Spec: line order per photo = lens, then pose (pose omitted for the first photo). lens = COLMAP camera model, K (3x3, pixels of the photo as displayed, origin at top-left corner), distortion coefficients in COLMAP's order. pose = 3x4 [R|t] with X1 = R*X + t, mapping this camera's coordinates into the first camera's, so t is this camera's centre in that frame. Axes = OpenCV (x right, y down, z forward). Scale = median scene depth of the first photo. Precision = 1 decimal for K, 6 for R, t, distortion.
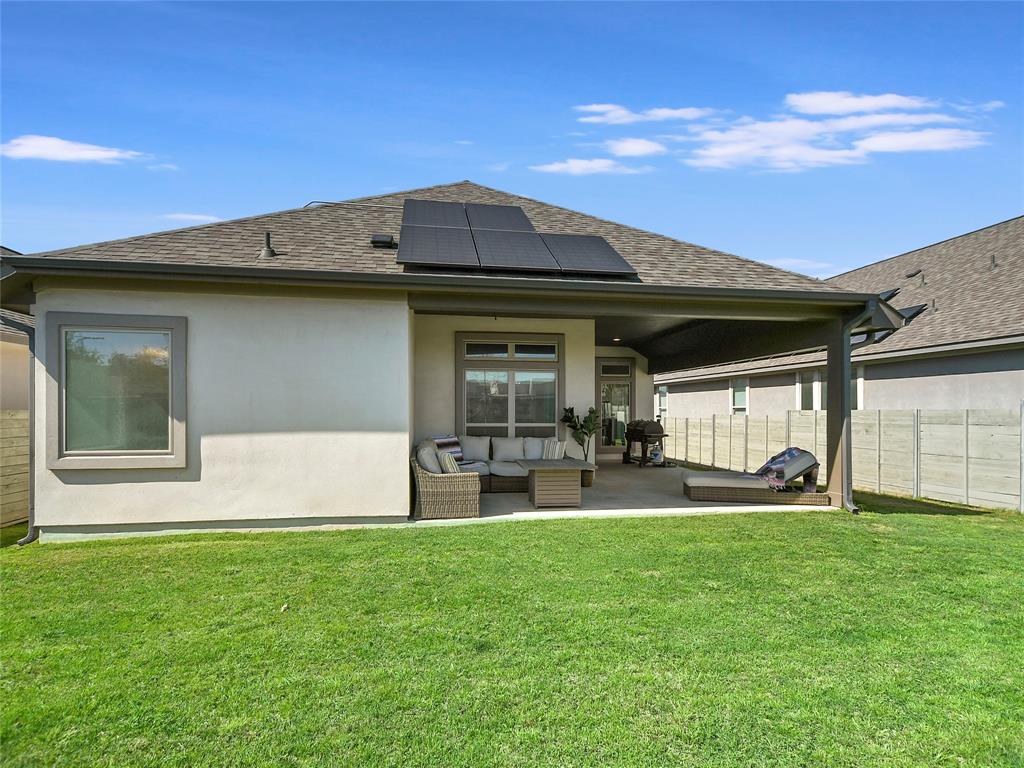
lens RADIAL K [[506.1, 0, 517.1], [0, 506.1, 418.9], [0, 0, 1]] dist [-0.019622, -0.001953]
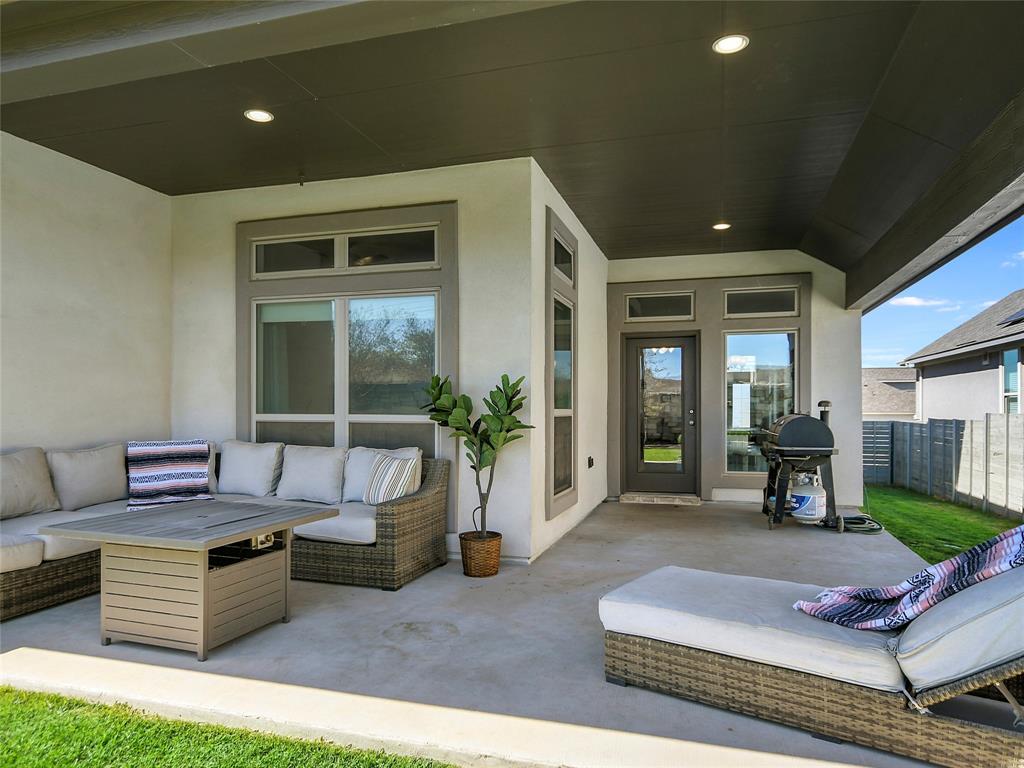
lens RADIAL K [[689.4, 0, 500.2], [0, 689.4, 431.2], [0, 0, 1]] dist [-0.000989, 0.001460]
pose [[0.896397, 0.015880, -0.442968, 0.386615], [-0.007673, 0.999764, 0.020313, 0.009262], [0.443186, -0.014810, 0.896307, 0.512064]]
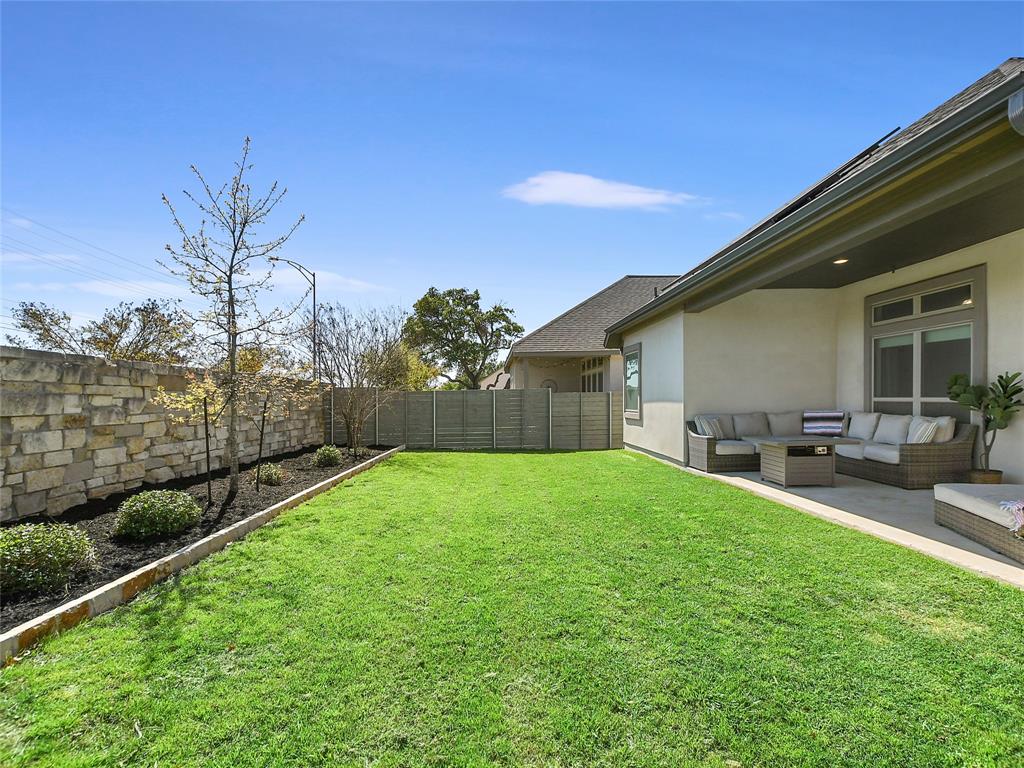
lens RADIAL K [[506.1, 0, 512.8], [0, 506.1, 390.8], [0, 0, 1]] dist [-0.019622, -0.001953]
pose [[-0.115700, -0.012875, -0.993201, 0.835674], [0.001138, 0.999914, -0.013095, 0.006829], [0.993284, -0.002645, -0.115675, 0.462639]]
